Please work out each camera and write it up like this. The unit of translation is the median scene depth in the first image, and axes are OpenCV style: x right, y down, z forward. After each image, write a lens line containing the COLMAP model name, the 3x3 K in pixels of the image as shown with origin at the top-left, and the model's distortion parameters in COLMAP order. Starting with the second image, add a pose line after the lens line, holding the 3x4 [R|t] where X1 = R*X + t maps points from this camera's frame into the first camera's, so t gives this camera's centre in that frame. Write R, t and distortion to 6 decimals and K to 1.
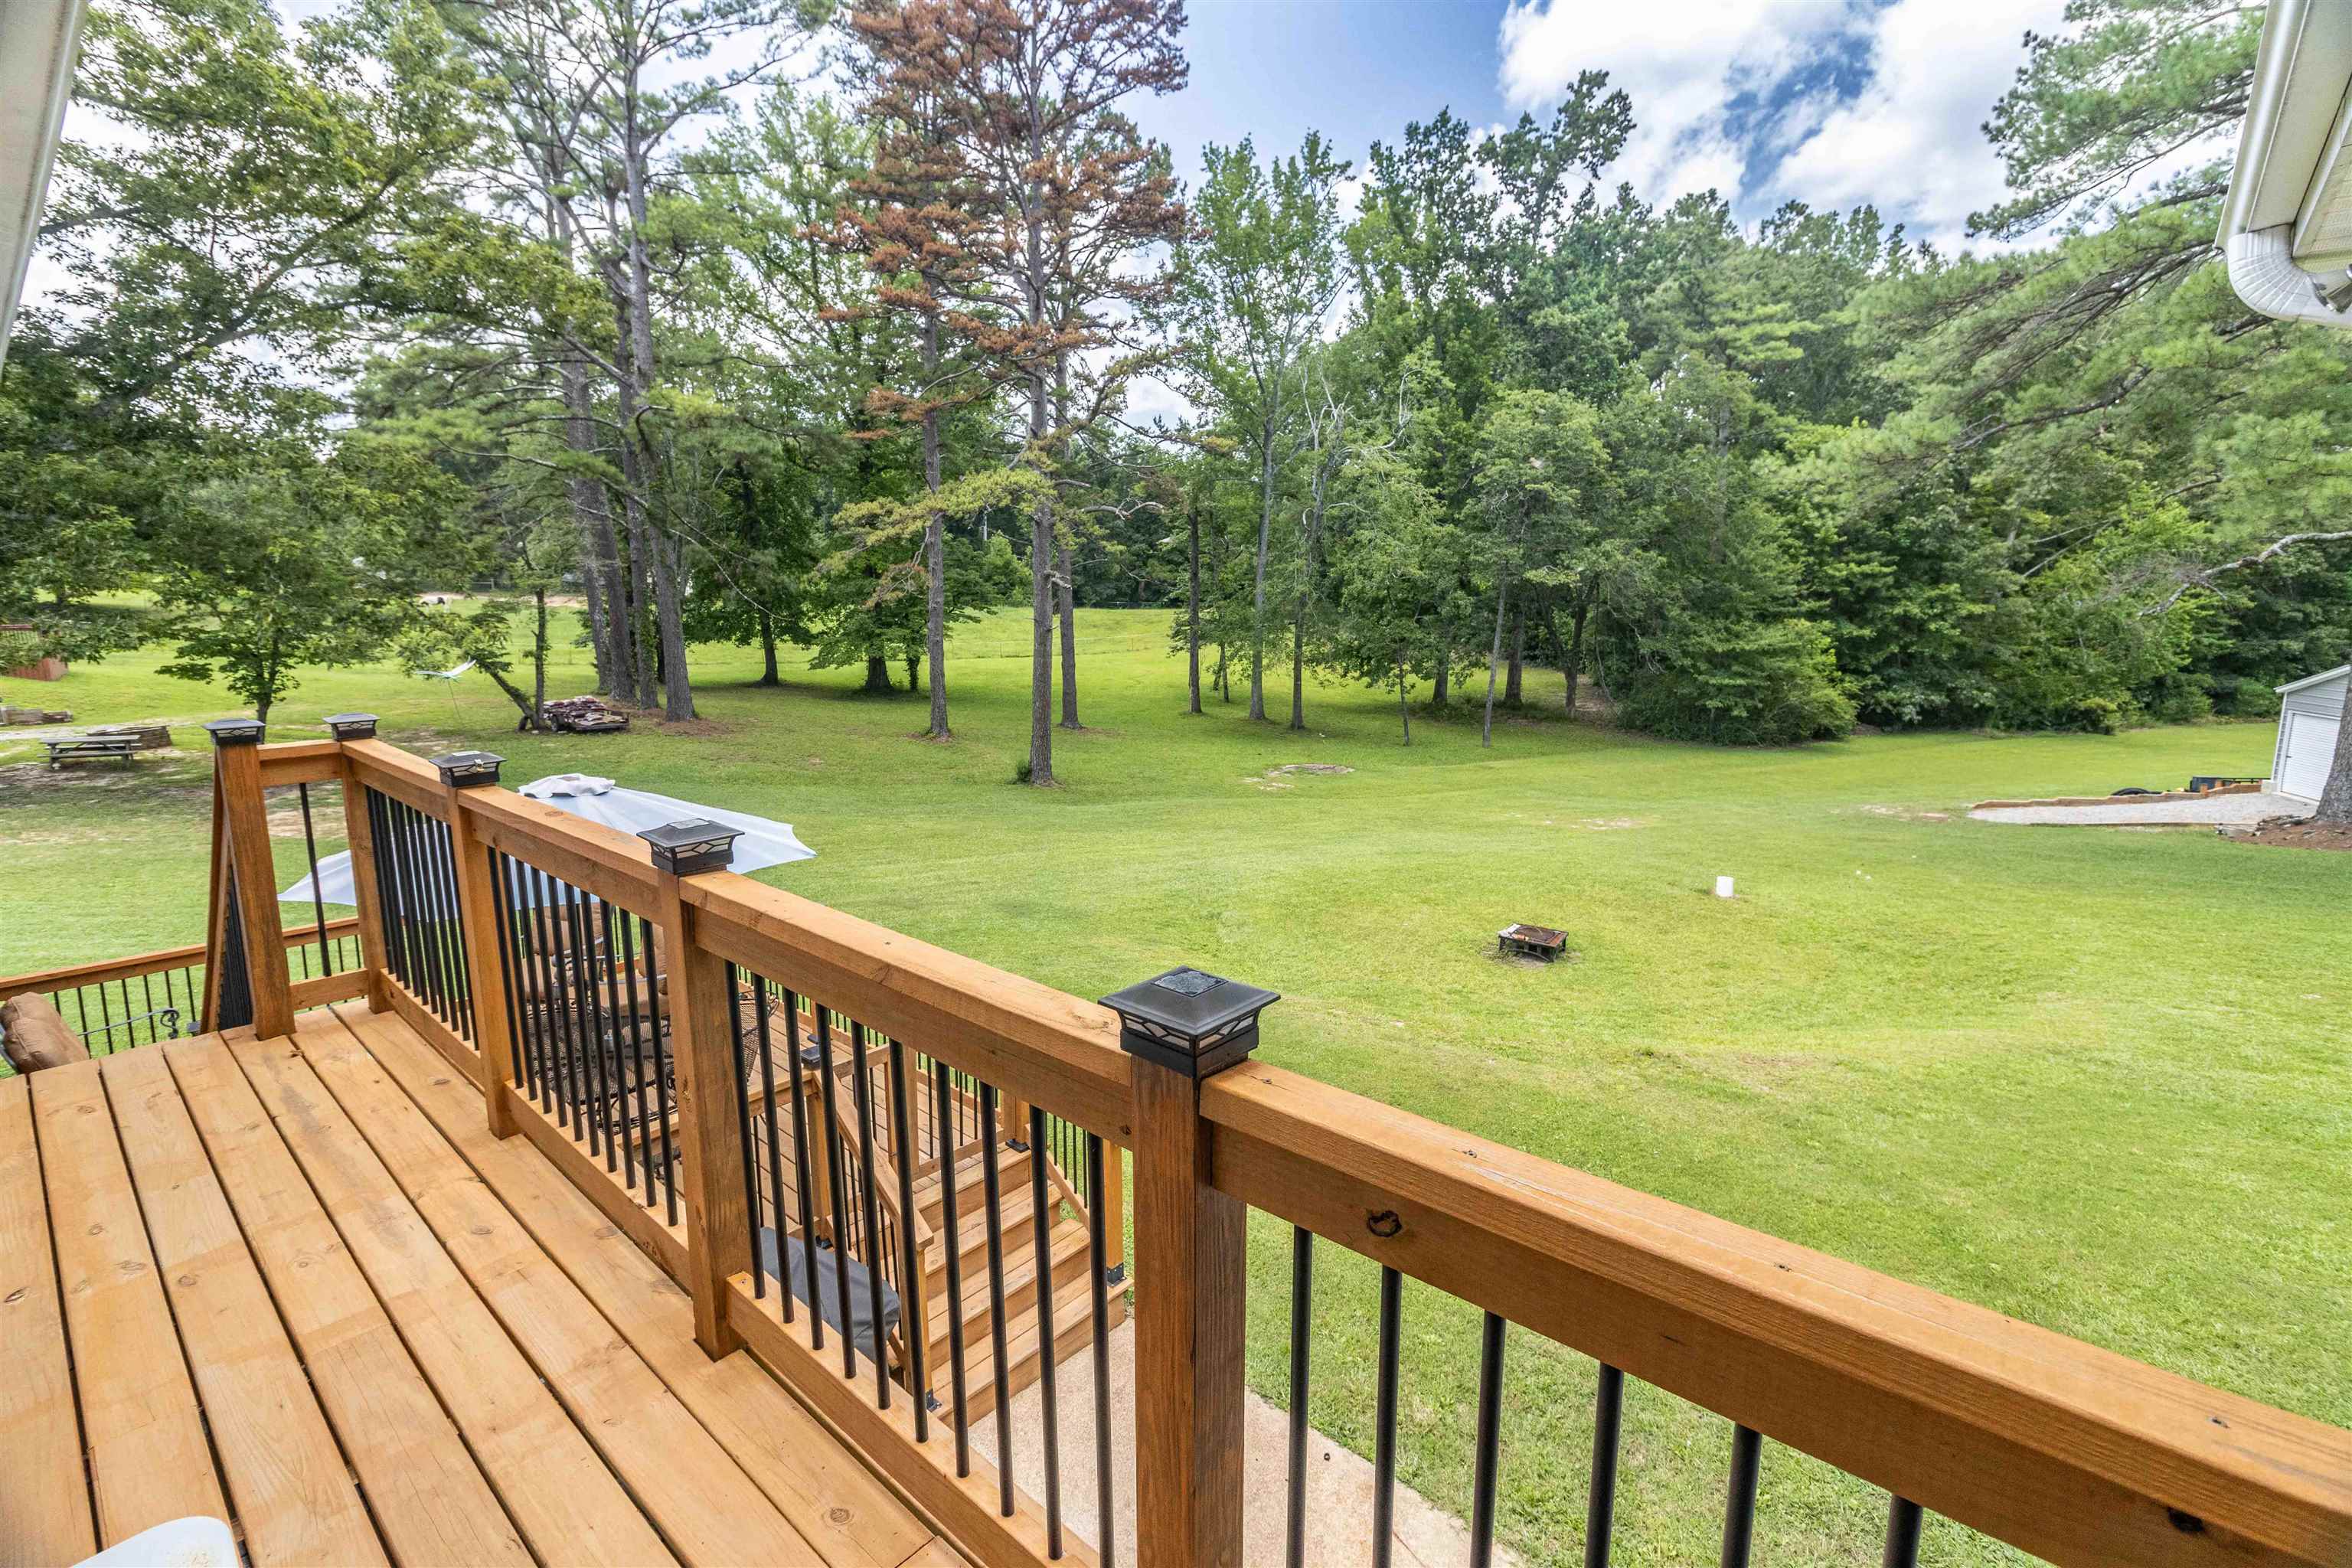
lens RADIAL K [[1072.0, 0, 1170.6], [0, 1072.0, 772.8], [0, 0, 1]] dist [0.000286, 0.000266]
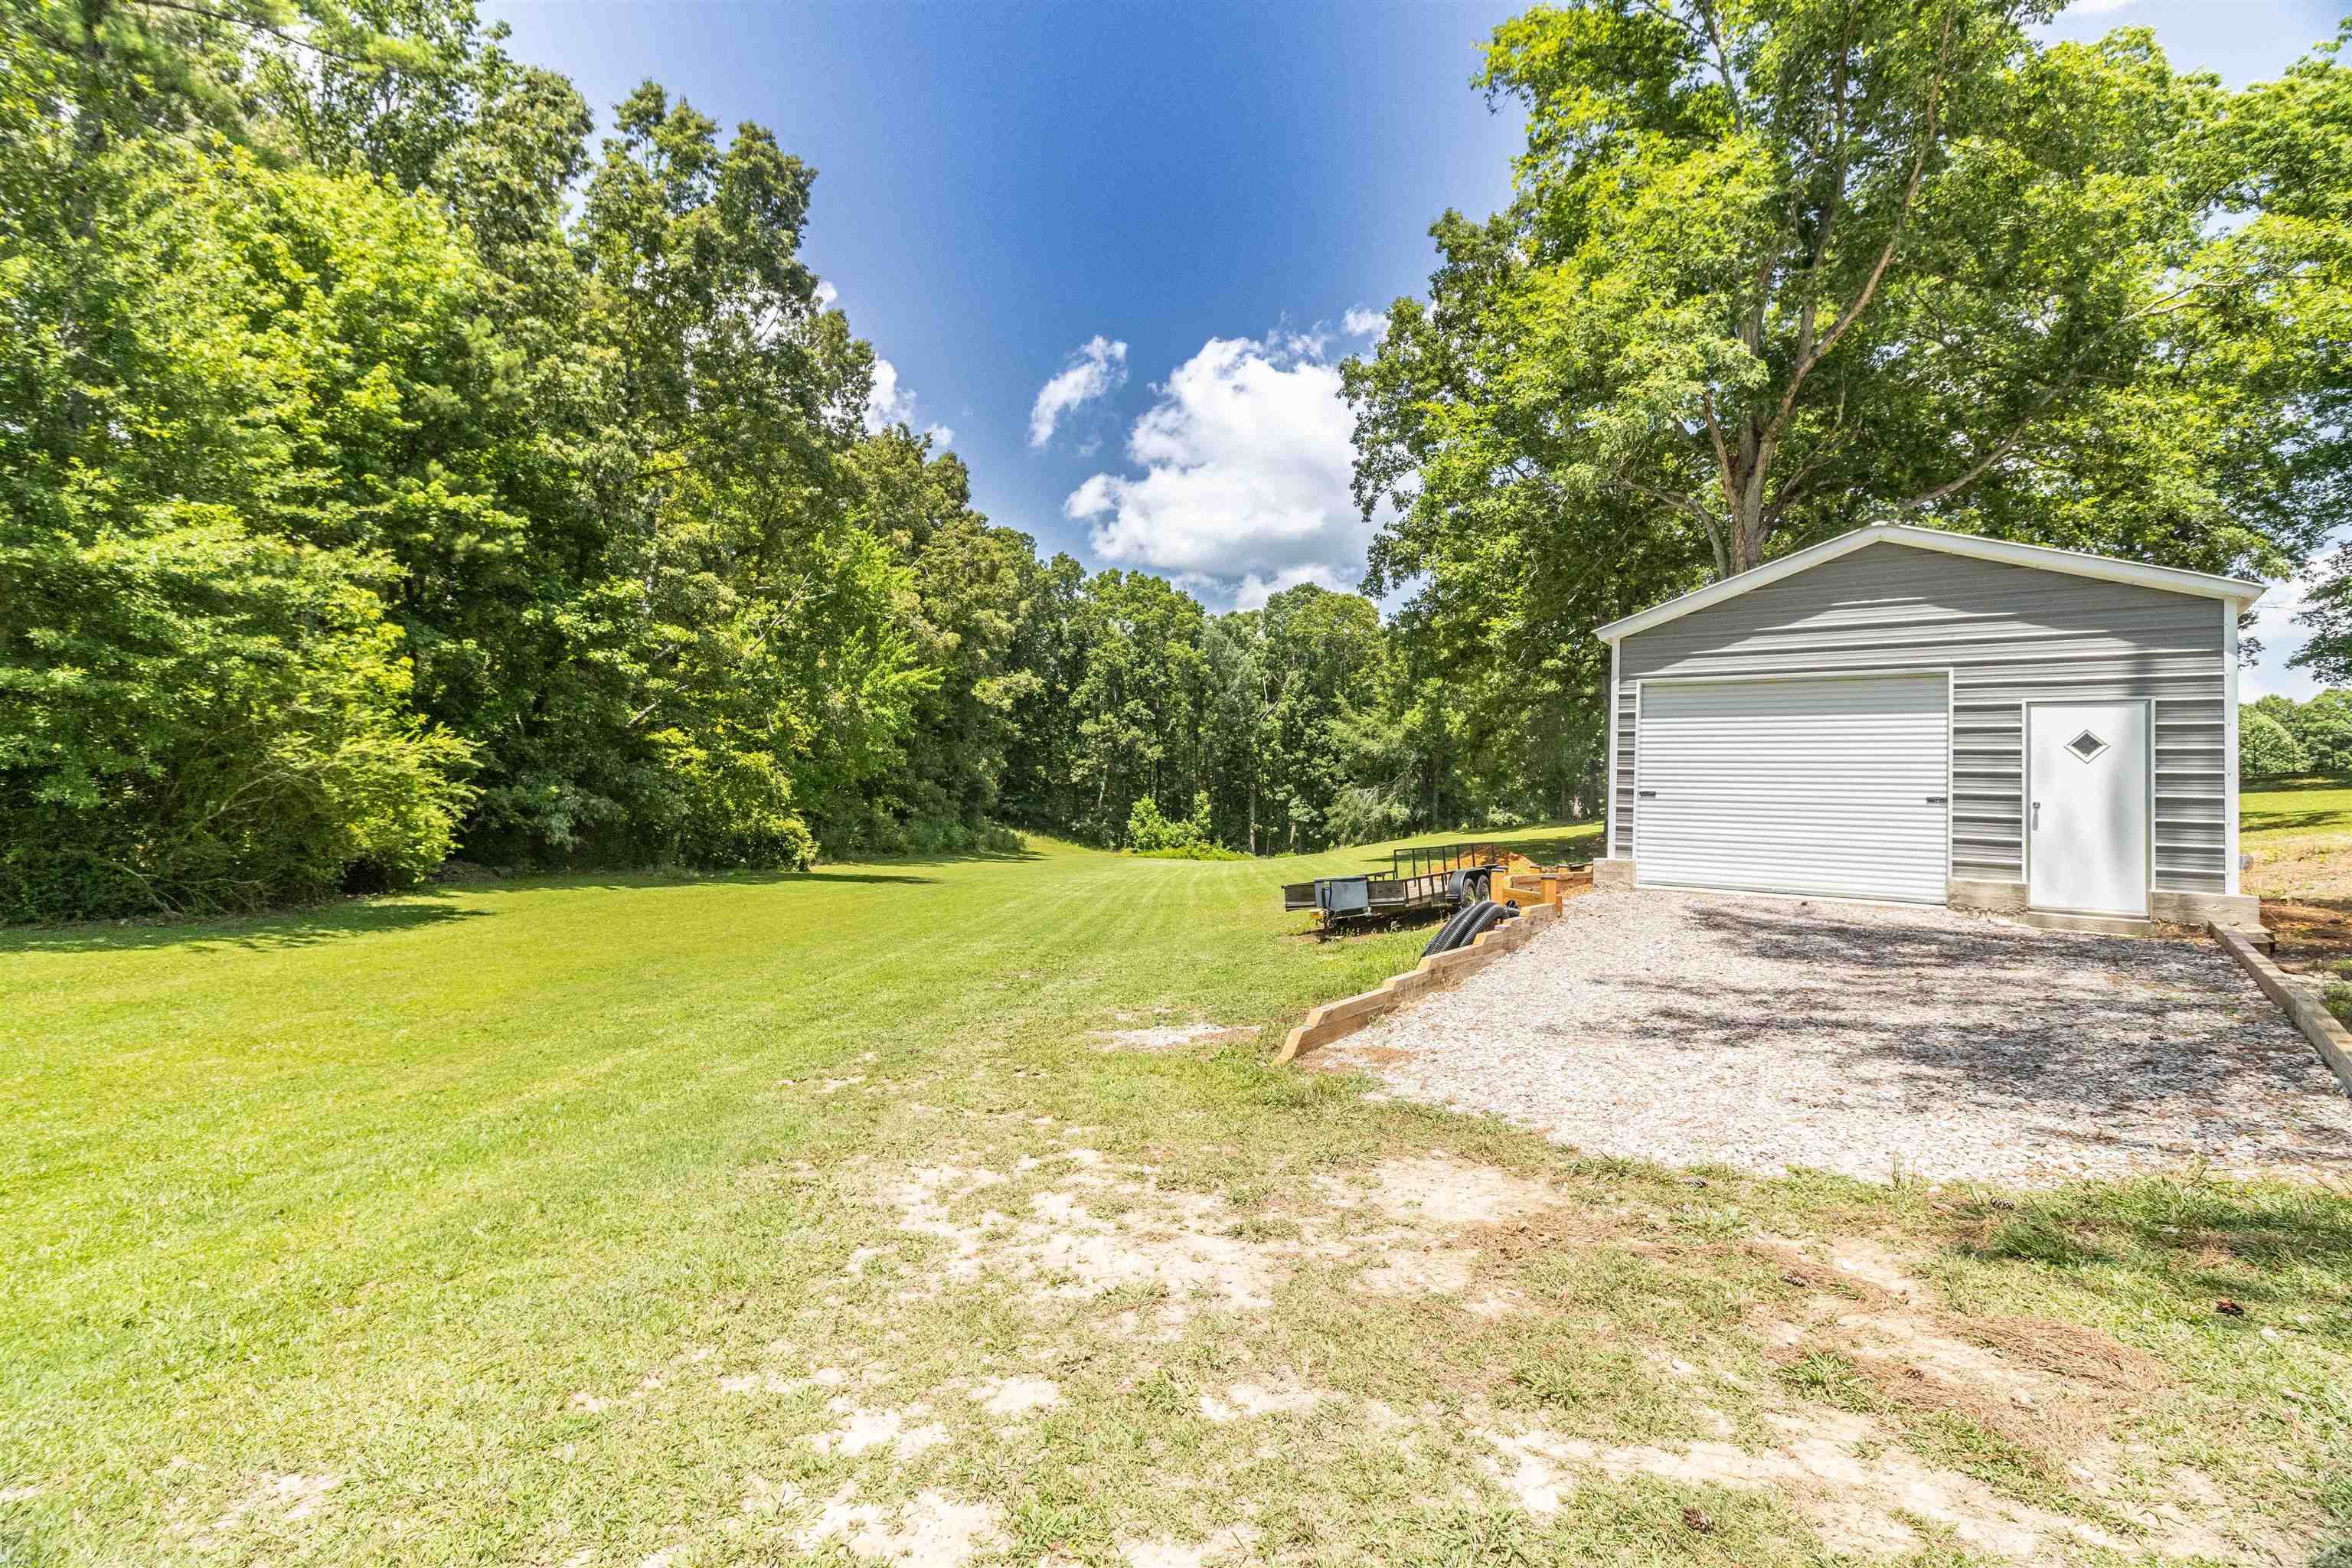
lens RADIAL K [[1072.0, 0, 1170.6], [0, 1072.0, 772.8], [0, 0, 1]] dist [0.000286, 0.000266]
pose [[0.373452, 0.050158, 0.926293, 0.339977], [0.118507, 0.987776, -0.101266, 0.003522], [-0.920049, 0.147590, 0.362943, 0.568464]]
